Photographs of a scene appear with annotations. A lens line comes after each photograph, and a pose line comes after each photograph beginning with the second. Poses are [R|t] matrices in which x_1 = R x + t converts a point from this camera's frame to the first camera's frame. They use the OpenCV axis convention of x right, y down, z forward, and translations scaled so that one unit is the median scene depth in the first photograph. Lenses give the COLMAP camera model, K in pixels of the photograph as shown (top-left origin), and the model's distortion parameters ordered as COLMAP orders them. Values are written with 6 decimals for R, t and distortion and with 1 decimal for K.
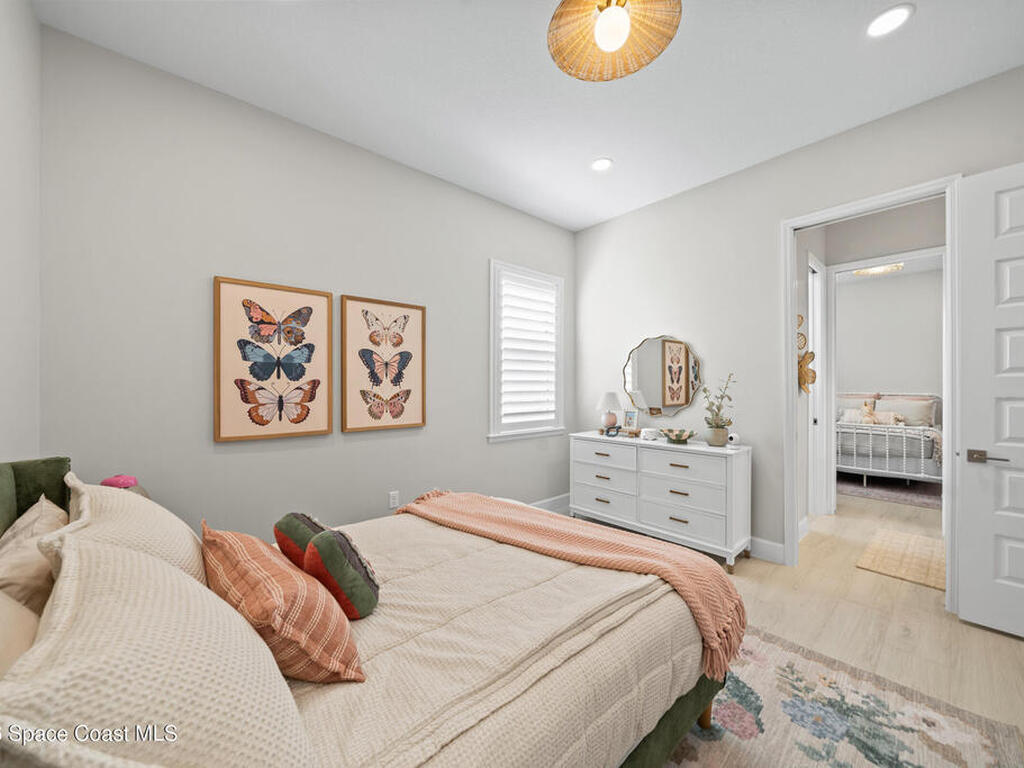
lens RADIAL K [[395.7, 0, 508.3], [0, 395.7, 385.0], [0, 0, 1]] dist [-0.004394, -0.000054]
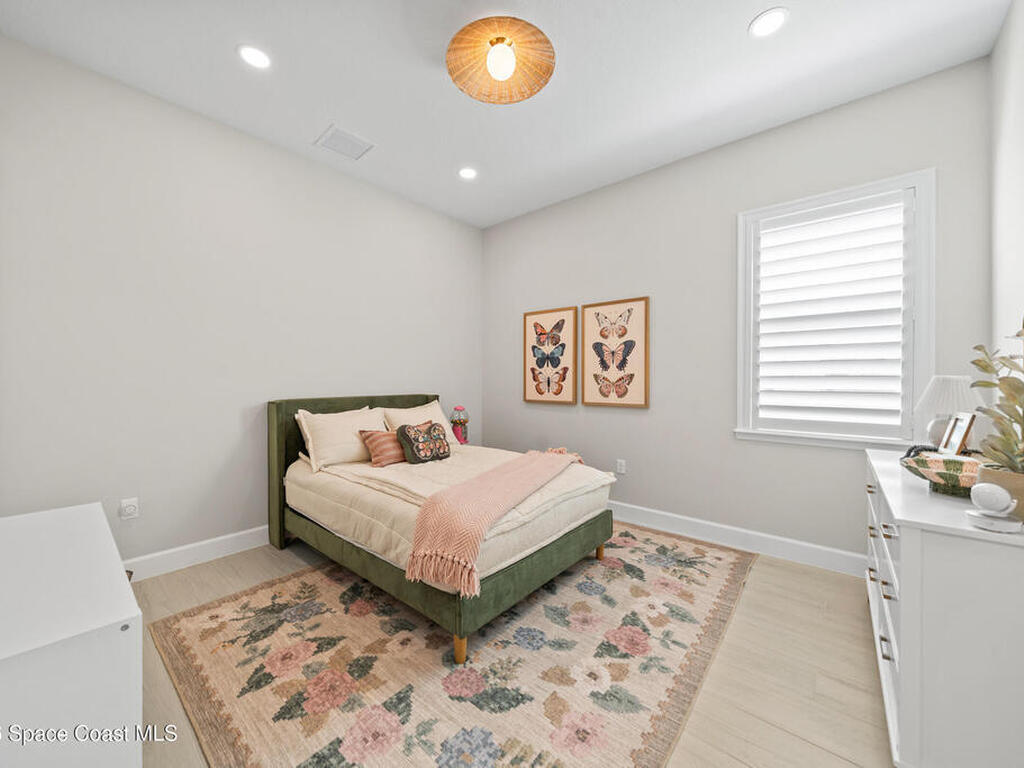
lens RADIAL K [[395.7, 0, 506.0], [0, 395.7, 377.3], [0, 0, 1]] dist [-0.004394, -0.000054]
pose [[0.130550, -0.004765, -0.991430, 0.923115], [-0.003233, 0.999981, -0.005231, 0.032435], [0.991437, 0.003888, 0.130532, 0.553463]]
